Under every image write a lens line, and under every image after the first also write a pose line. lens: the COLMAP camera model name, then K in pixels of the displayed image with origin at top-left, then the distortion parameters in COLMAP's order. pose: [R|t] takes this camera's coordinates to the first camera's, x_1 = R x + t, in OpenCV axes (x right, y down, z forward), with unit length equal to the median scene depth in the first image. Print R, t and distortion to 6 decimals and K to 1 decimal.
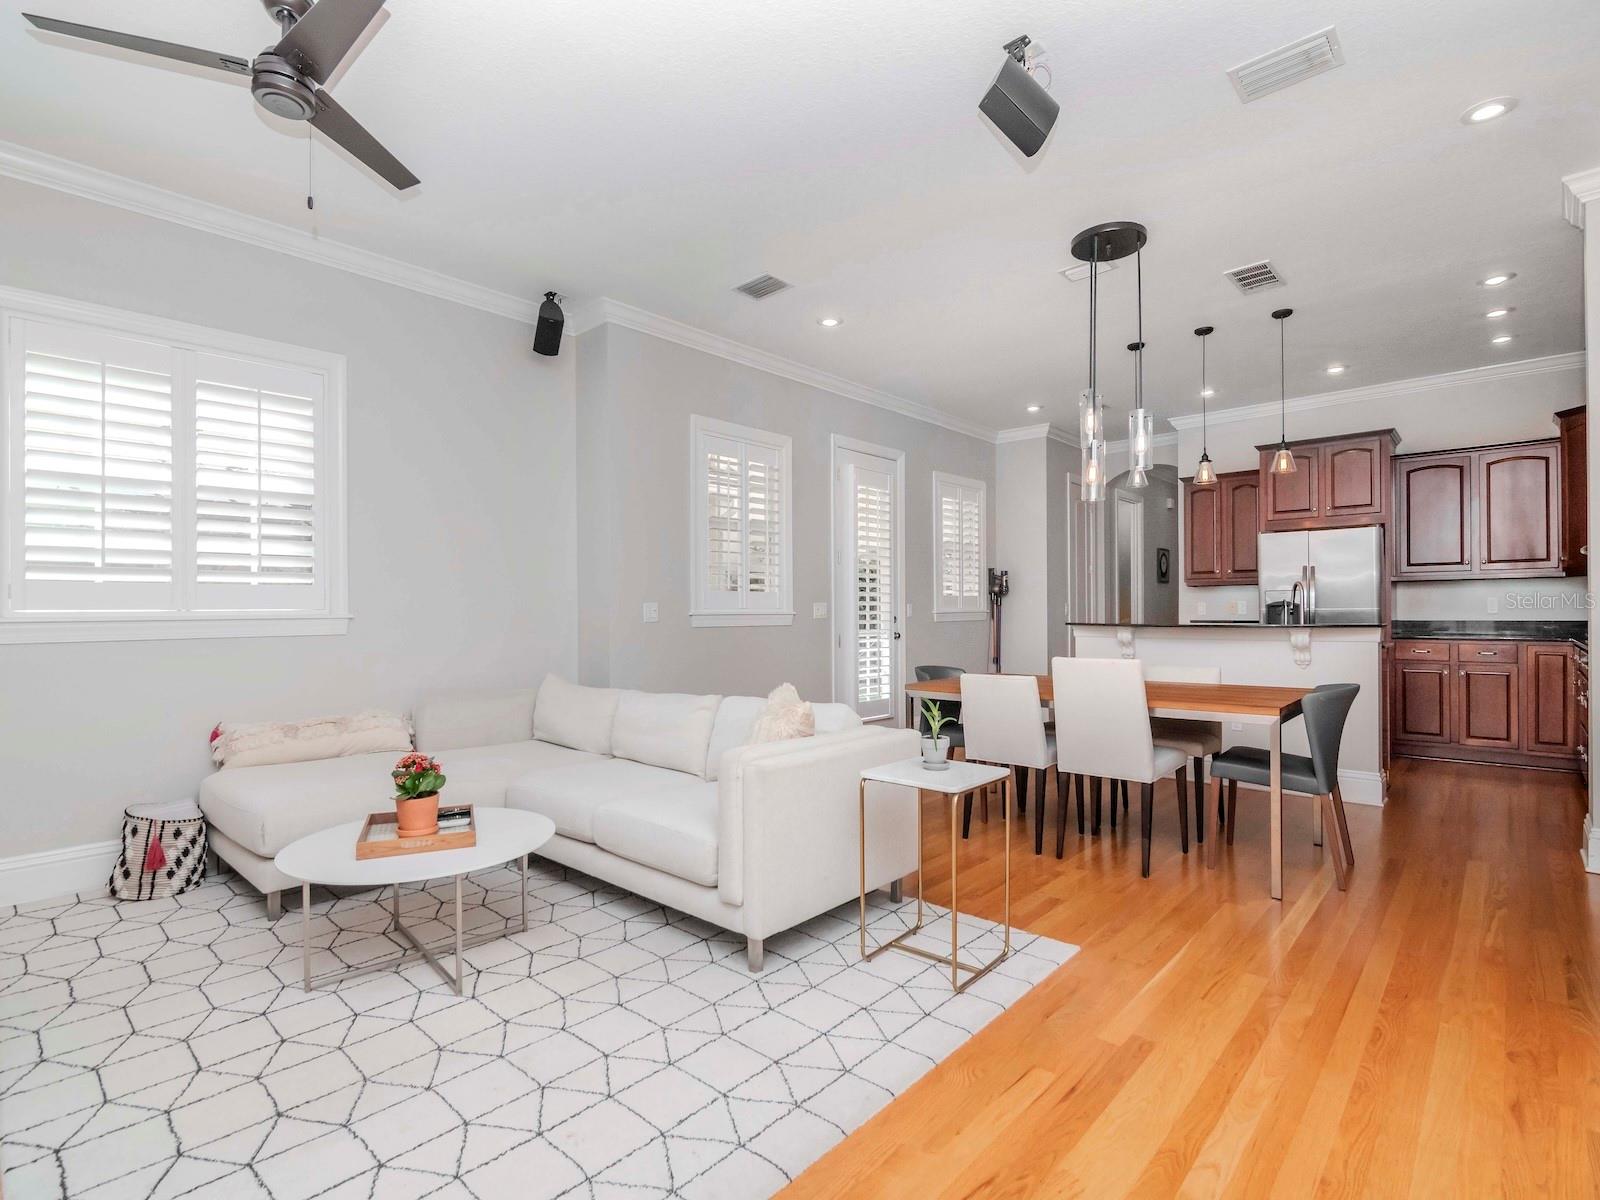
lens RADIAL K [[782.6, 0, 792.1], [0, 782.6, 603.5], [0, 0, 1]] dist [0.003495, 0.000011]
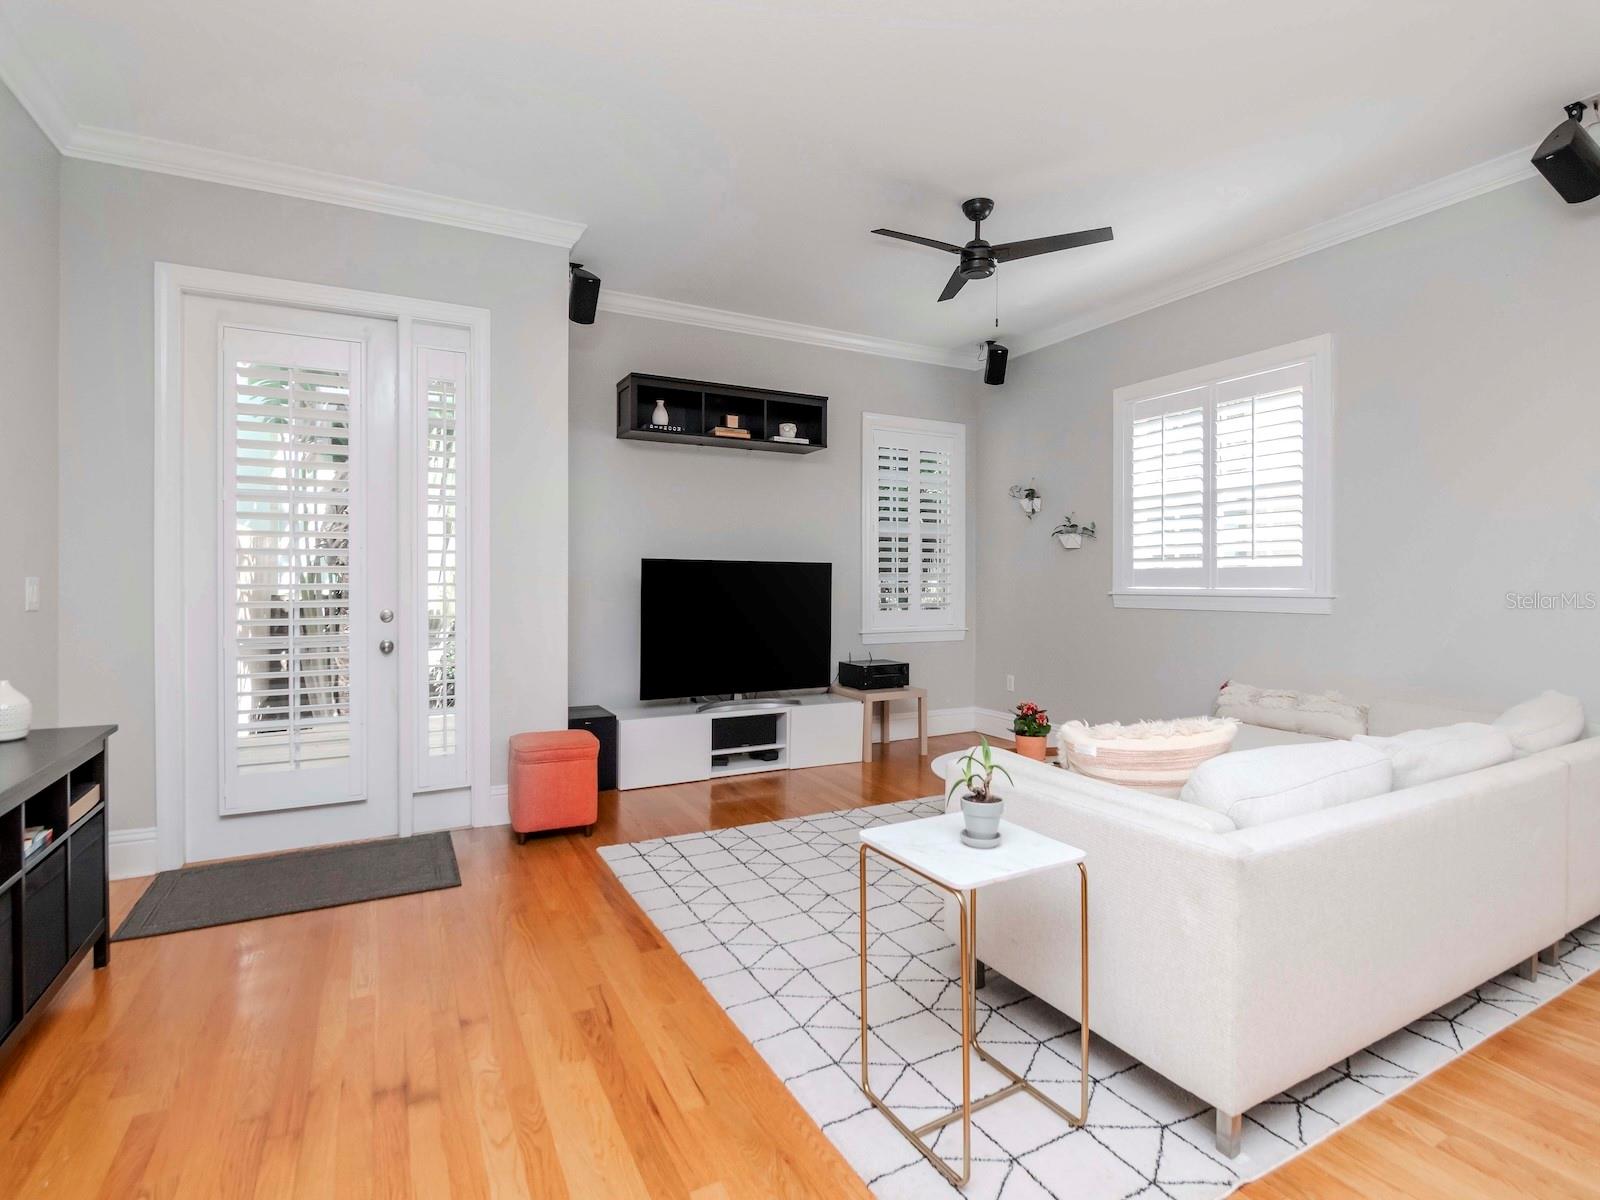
lens RADIAL K [[782.6, 0, 797.7], [0, 782.6, 590.2], [0, 0, 1]] dist [0.003495, 0.000011]
pose [[-0.328811, 0.010708, -0.944335, 1.128874], [0.004577, 0.999942, 0.009744, -0.006839], [0.944385, -0.001118, -0.328841, 1.407915]]
